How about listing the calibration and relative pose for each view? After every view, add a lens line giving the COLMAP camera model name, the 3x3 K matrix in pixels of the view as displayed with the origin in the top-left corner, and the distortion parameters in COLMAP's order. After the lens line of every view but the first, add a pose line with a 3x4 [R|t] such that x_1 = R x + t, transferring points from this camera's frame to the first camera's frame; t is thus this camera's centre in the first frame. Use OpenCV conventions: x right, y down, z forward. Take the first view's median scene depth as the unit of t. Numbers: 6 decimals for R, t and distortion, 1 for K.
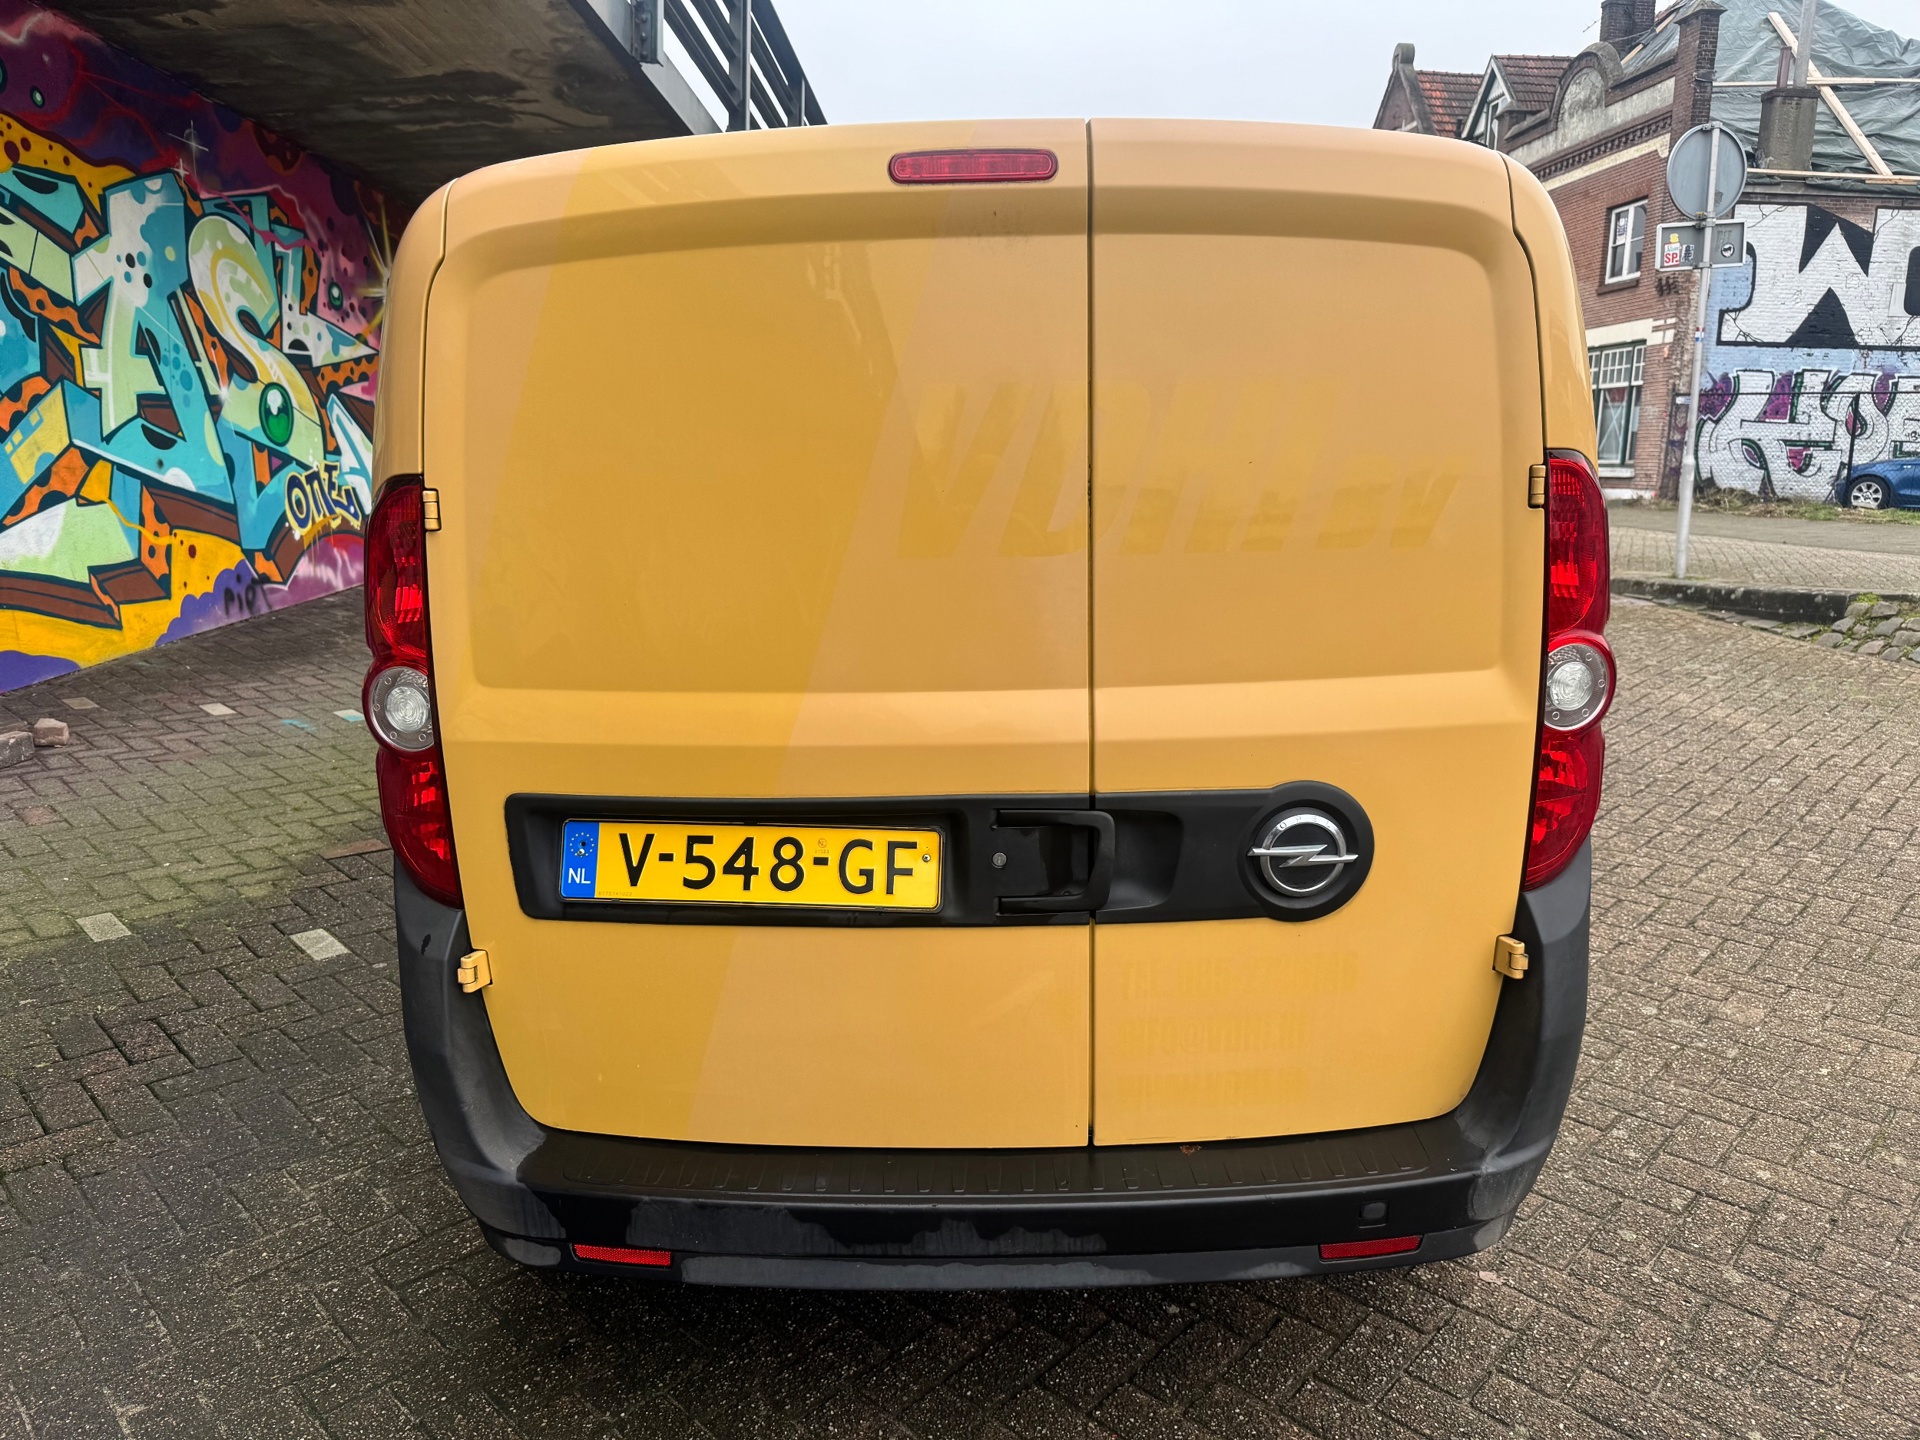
lens RADIAL K [[1367.8, 0, 956.1], [0, 1367.8, 723.1], [0, 0, 1]] dist [0.004219, -0.016791]
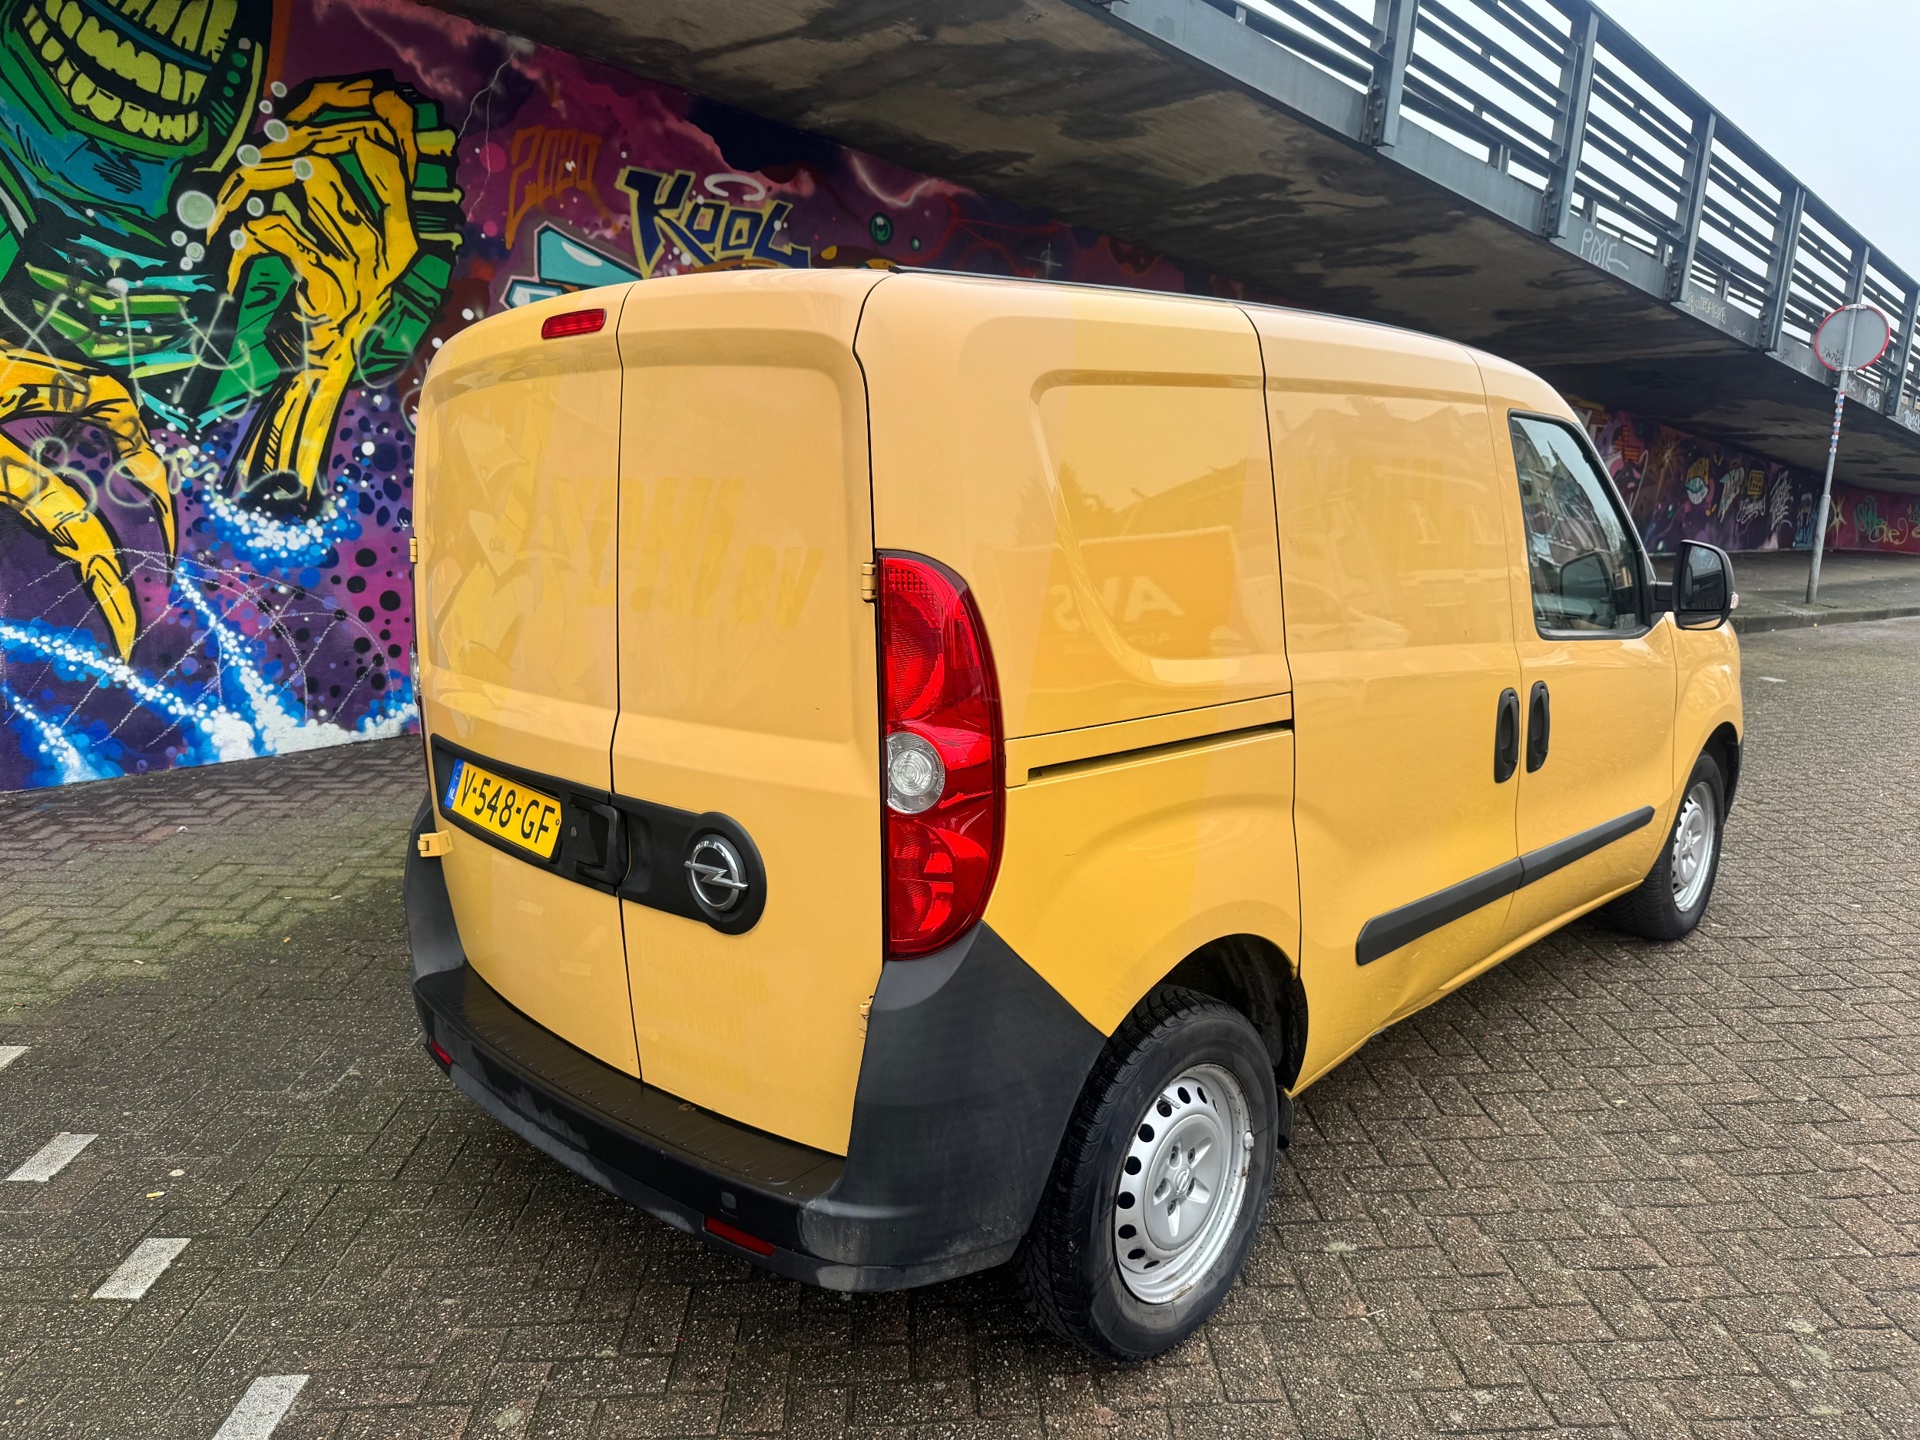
lens RADIAL K [[1367.8, 0, 940.0], [0, 1367.8, 713.4], [0, 0, 1]] dist [0.004219, -0.016791]
pose [[0.720297, 0.128352, -0.681687, 1.159602], [-0.160527, 0.986898, 0.016200, -0.090314], [0.674836, 0.097761, 0.731464, 0.248482]]
